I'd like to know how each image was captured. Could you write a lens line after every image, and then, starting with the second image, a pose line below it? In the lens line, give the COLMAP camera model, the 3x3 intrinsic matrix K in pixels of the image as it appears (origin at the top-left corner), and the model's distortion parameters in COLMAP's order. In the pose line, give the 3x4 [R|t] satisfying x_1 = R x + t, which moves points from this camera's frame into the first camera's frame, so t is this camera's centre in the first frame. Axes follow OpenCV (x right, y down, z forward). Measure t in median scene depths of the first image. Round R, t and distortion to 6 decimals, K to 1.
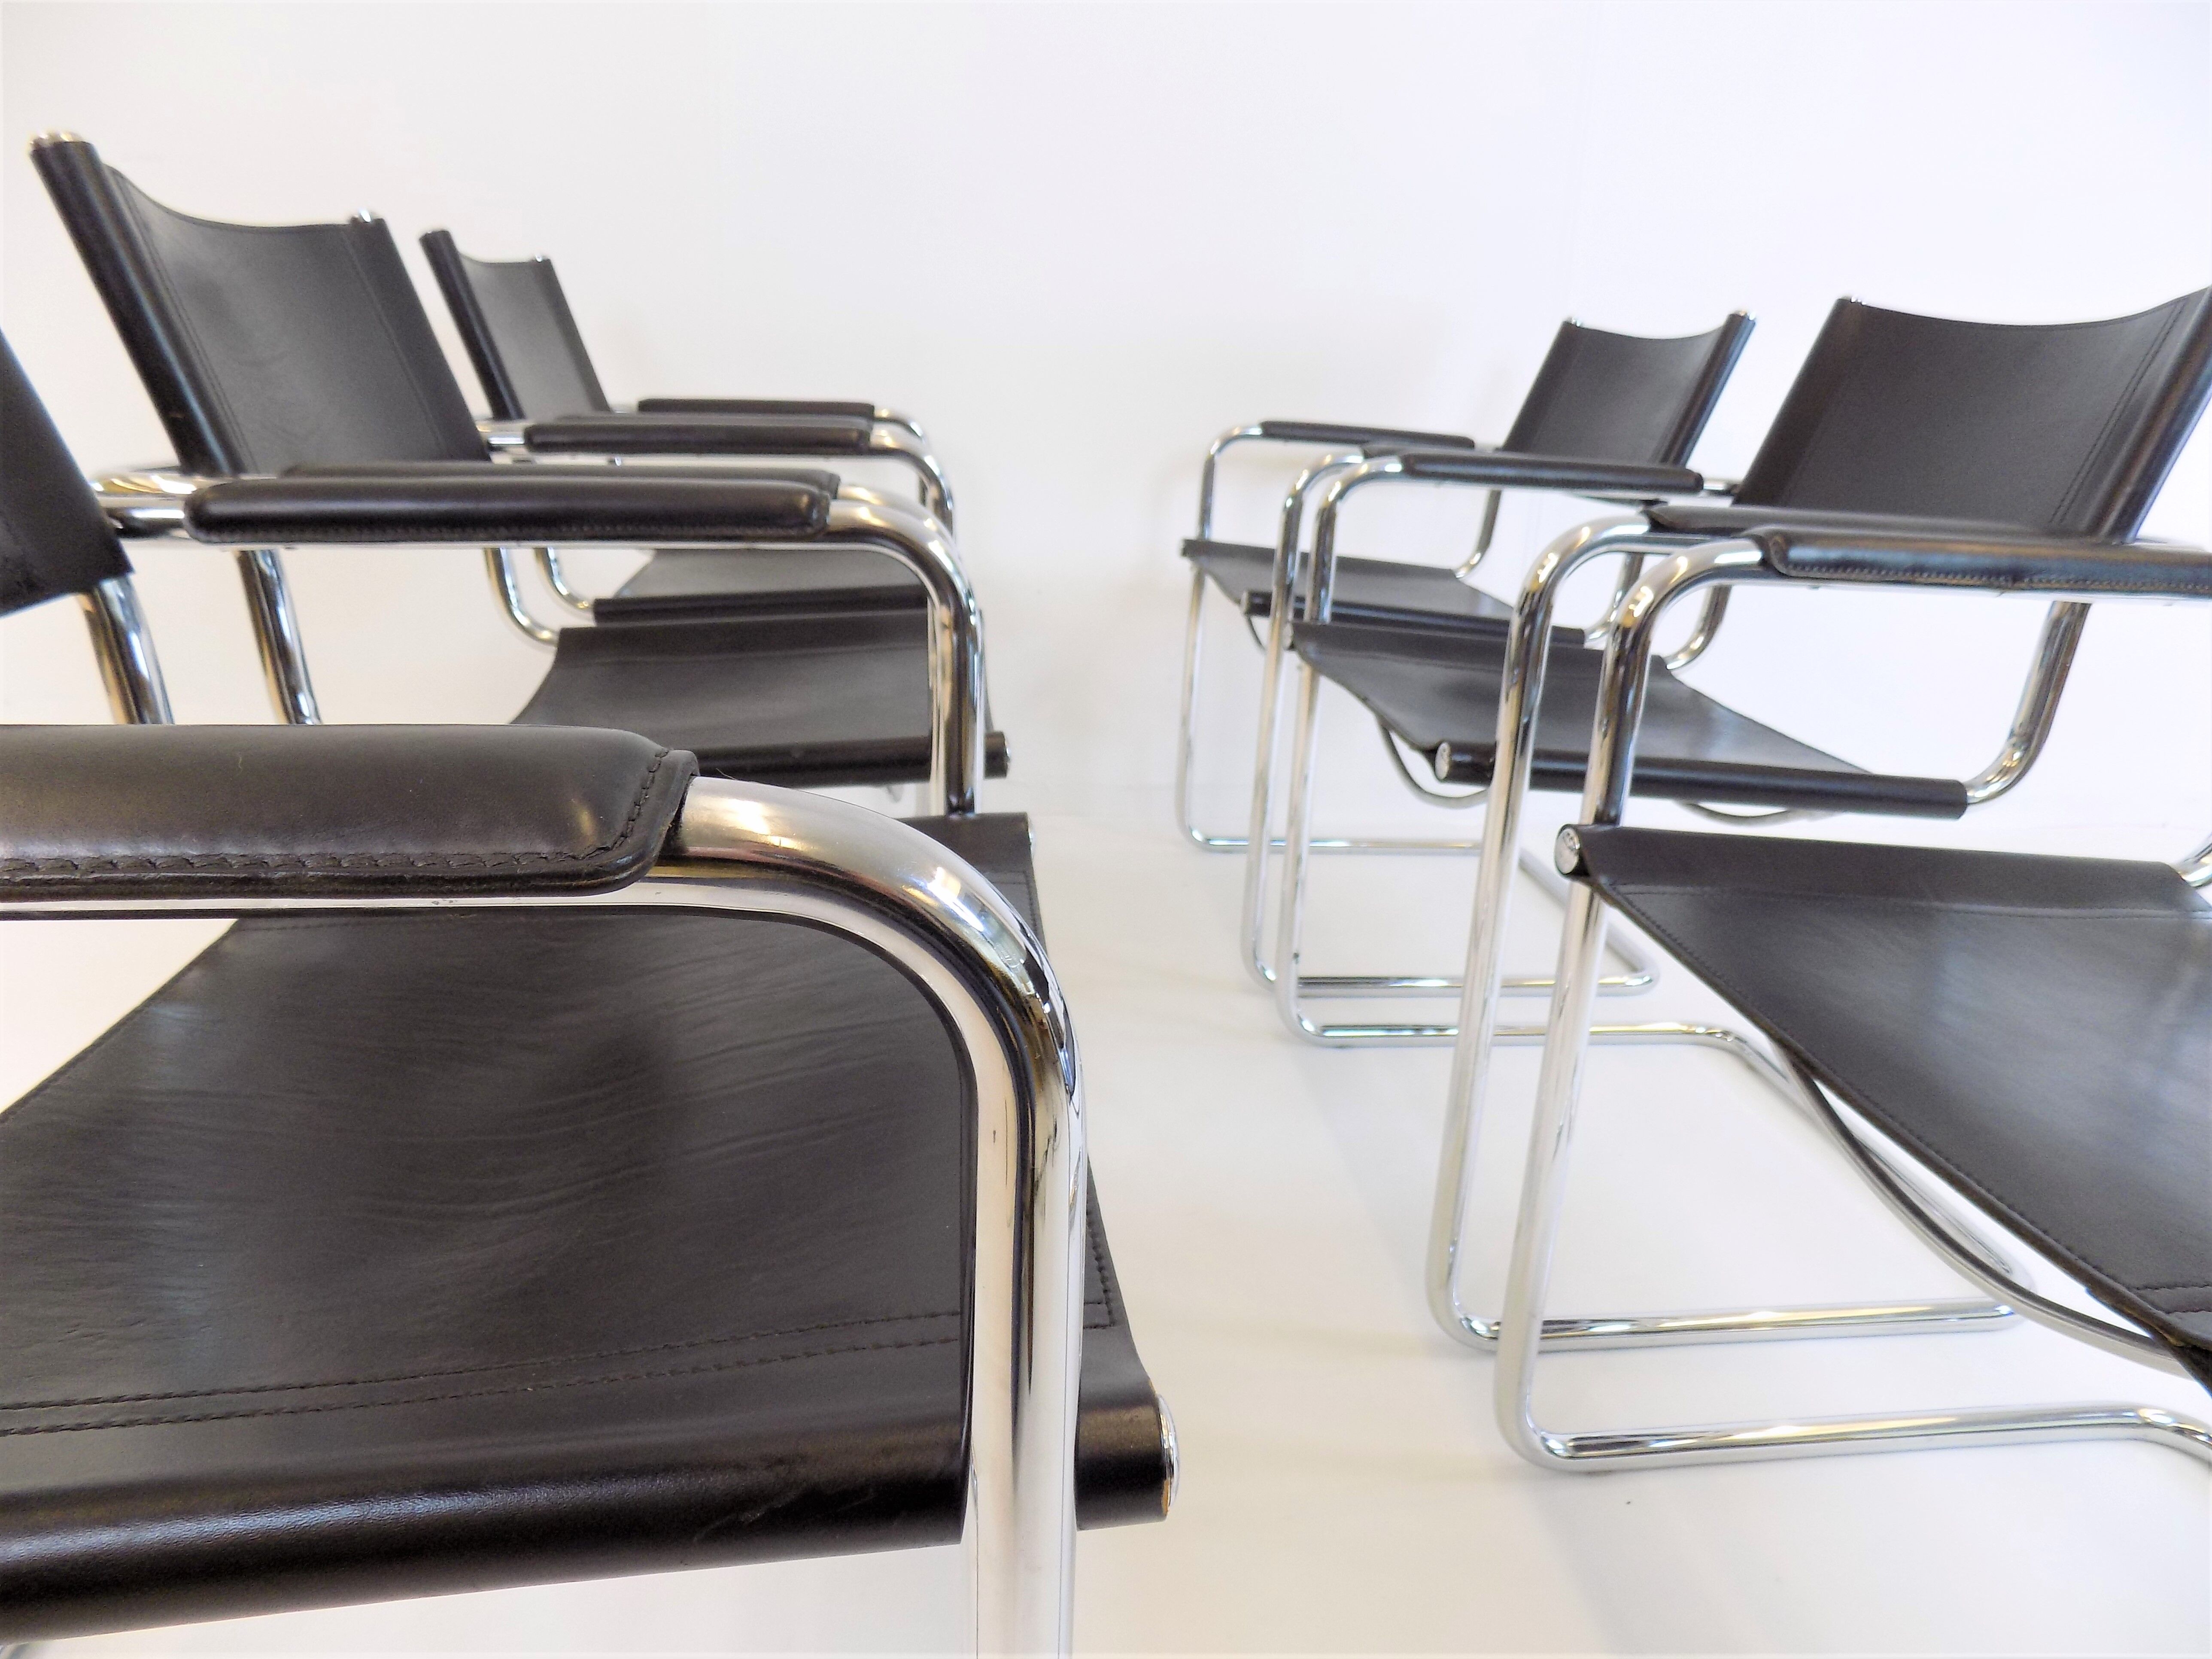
lens RADIAL K [[1487.4, 0, 1122.3], [0, 1487.4, 823.3], [0, 0, 1]] dist [-0.031703, 0.014852]
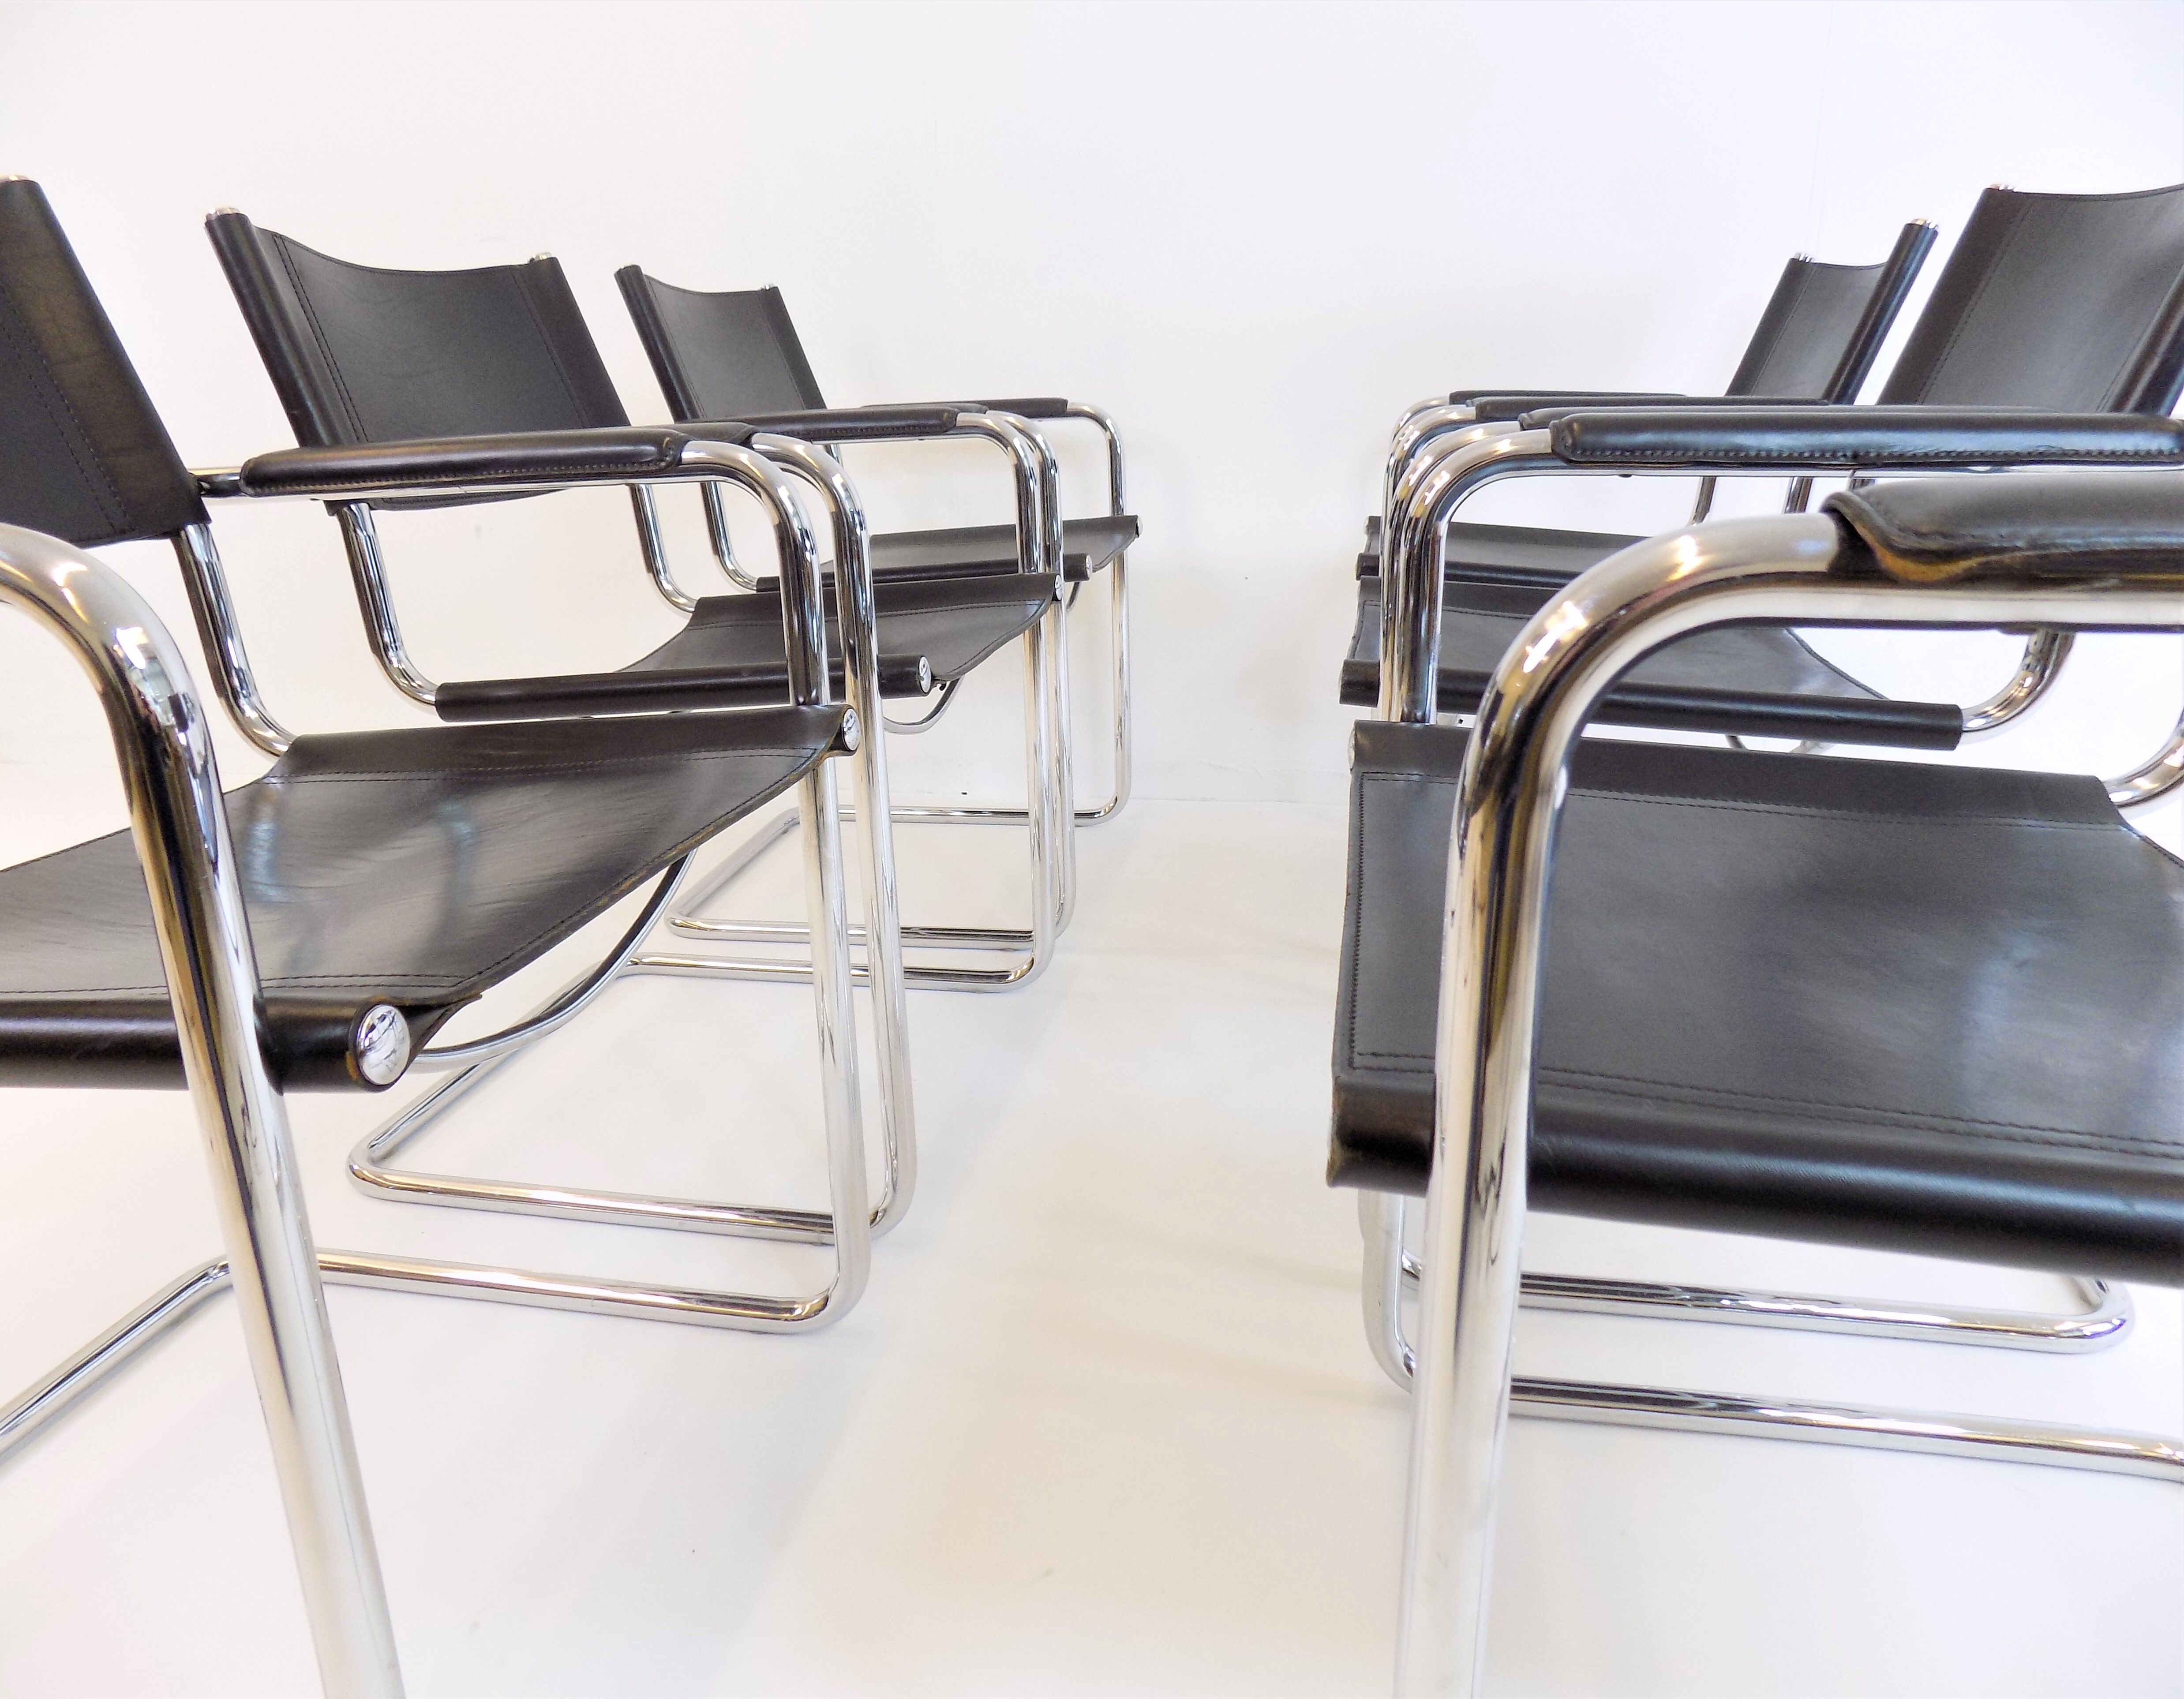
lens RADIAL K [[1491.9, 0, 1079.6], [0, 1491.9, 844.1], [0, 0, 1]] dist [-0.012133, 0.012687]
pose [[0.947271, 0.026561, -0.319331, 0.376638], [-0.030054, 0.999530, -0.006014, 0.079229], [0.319022, 0.015294, 0.947624, -0.015612]]
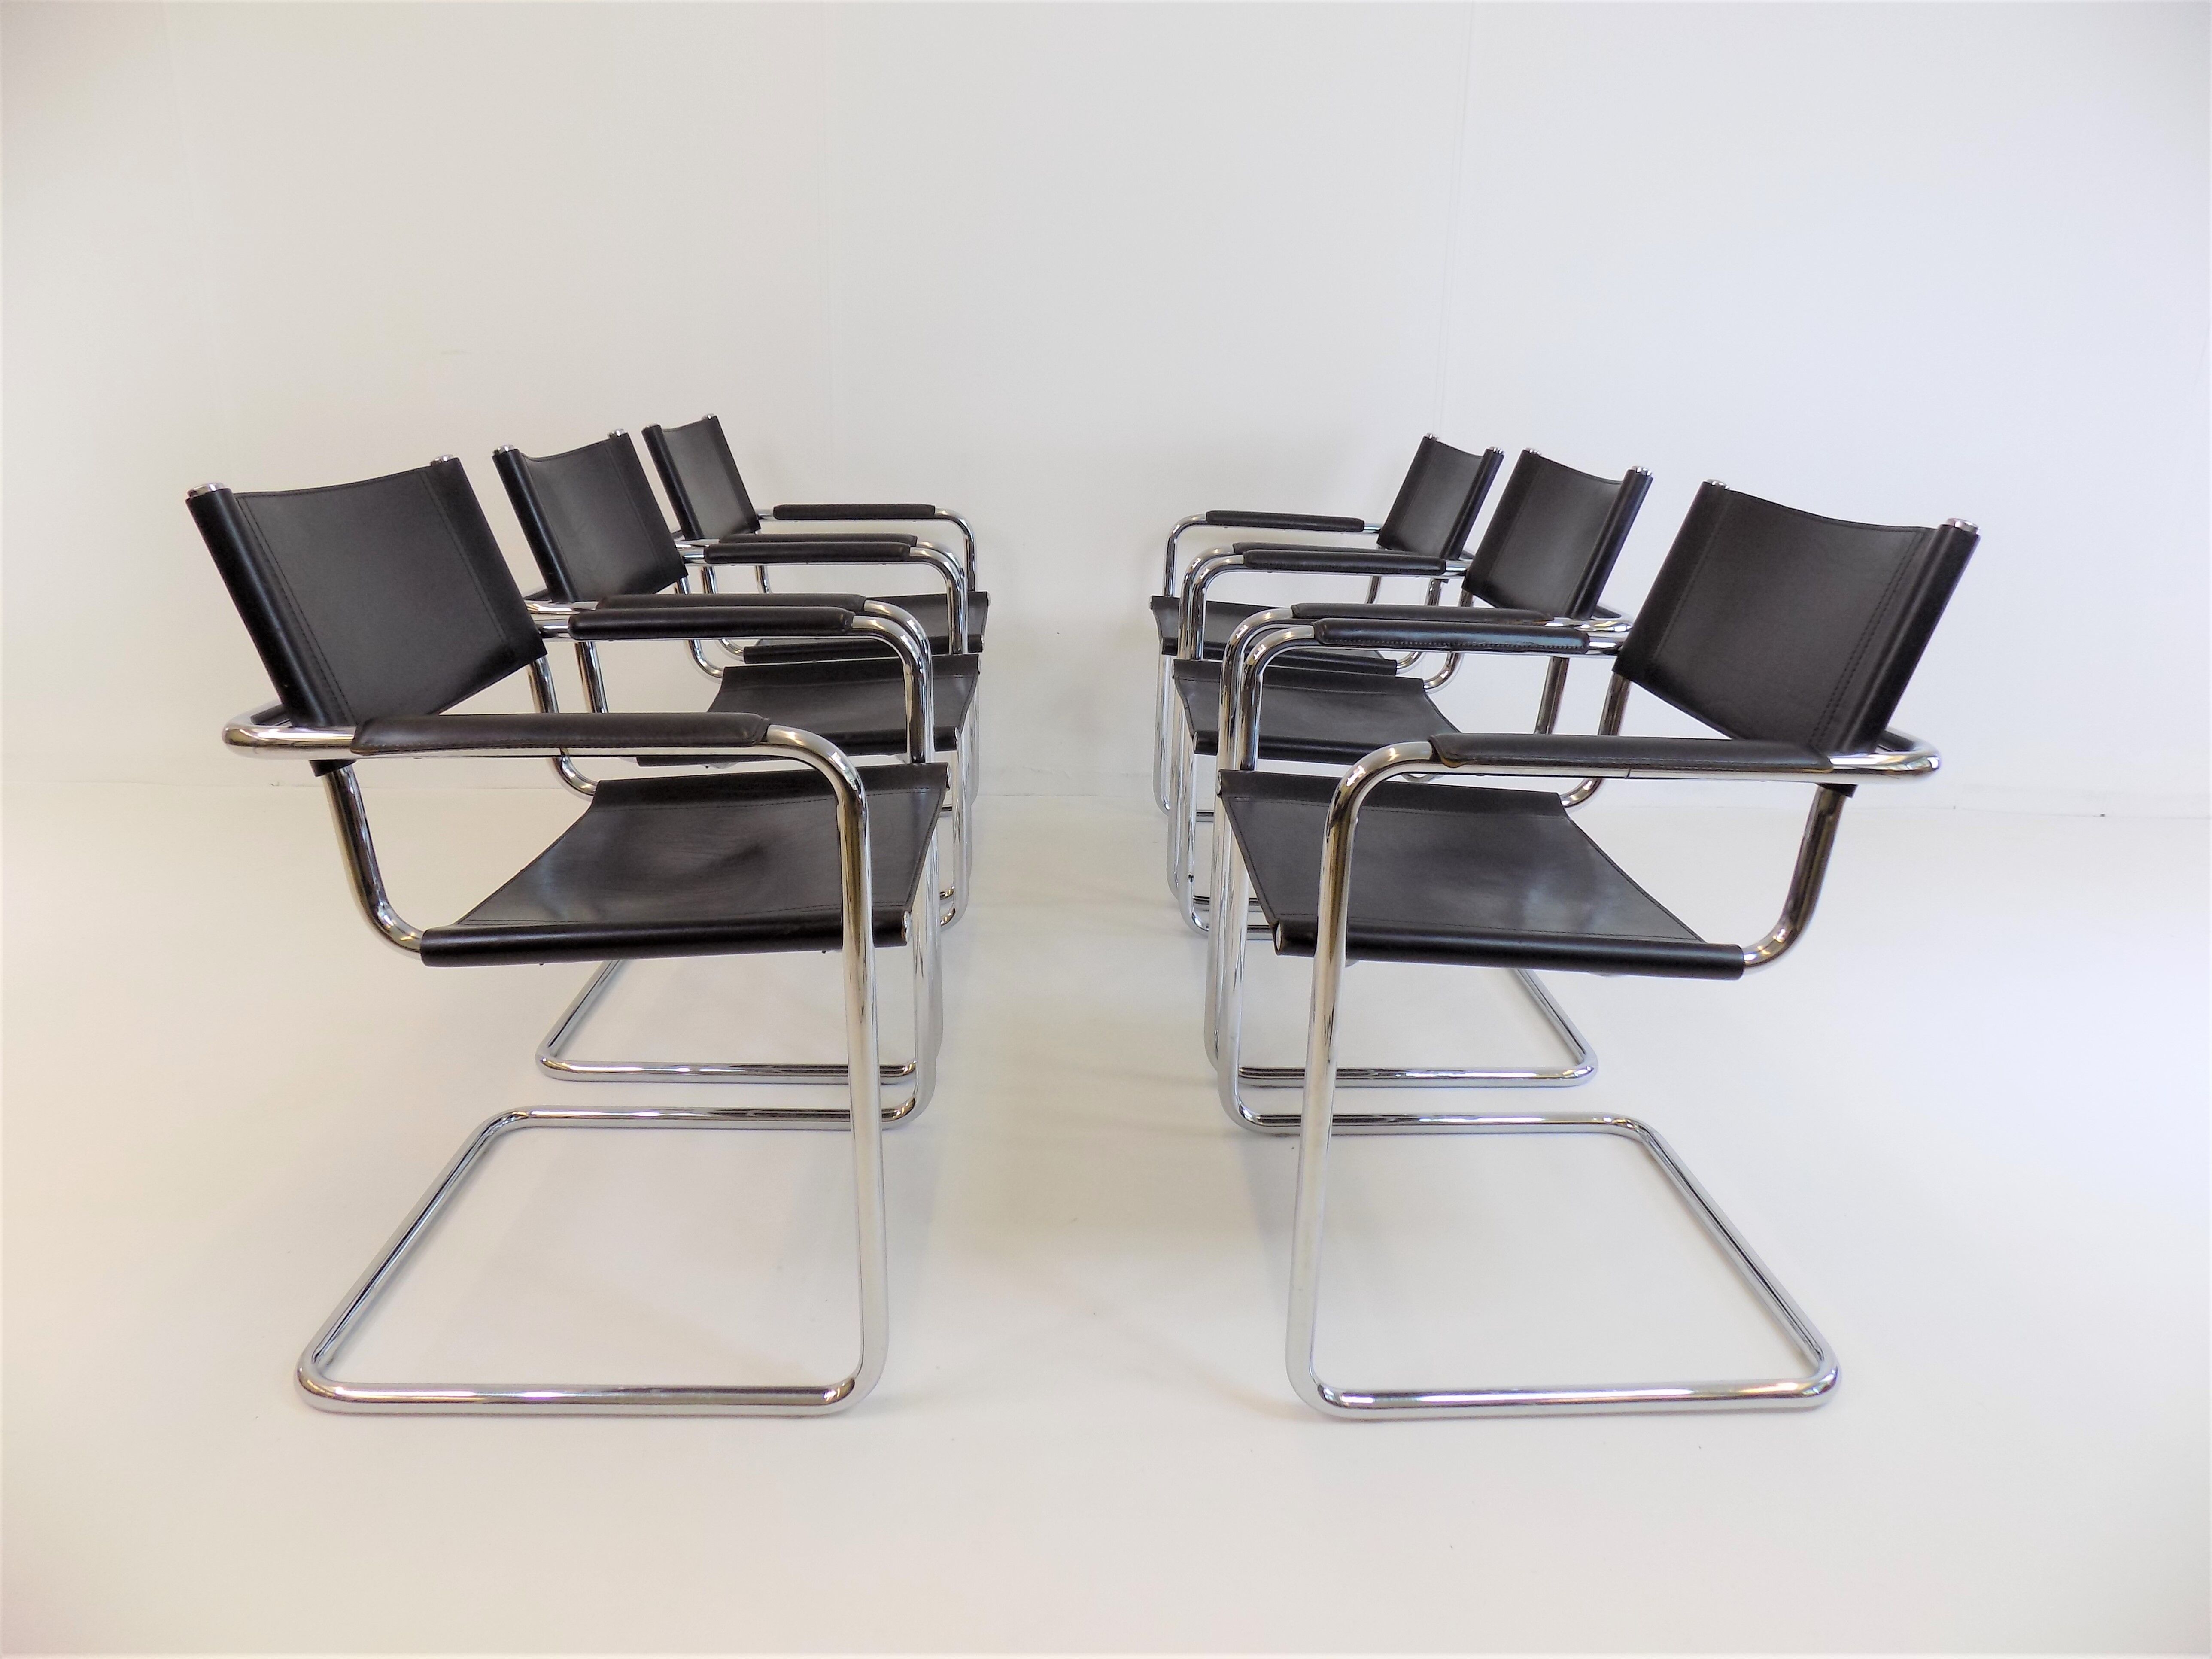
lens RADIAL K [[1487.4, 0, 1103.0], [0, 1487.4, 828.3], [0, 0, 1]] dist [-0.031703, 0.014852]
pose [[0.994605, 0.004633, -0.103630, 0.293611], [-0.005195, 0.999973, -0.005159, 0.074421], [0.103603, 0.005670, 0.994603, -0.831400]]
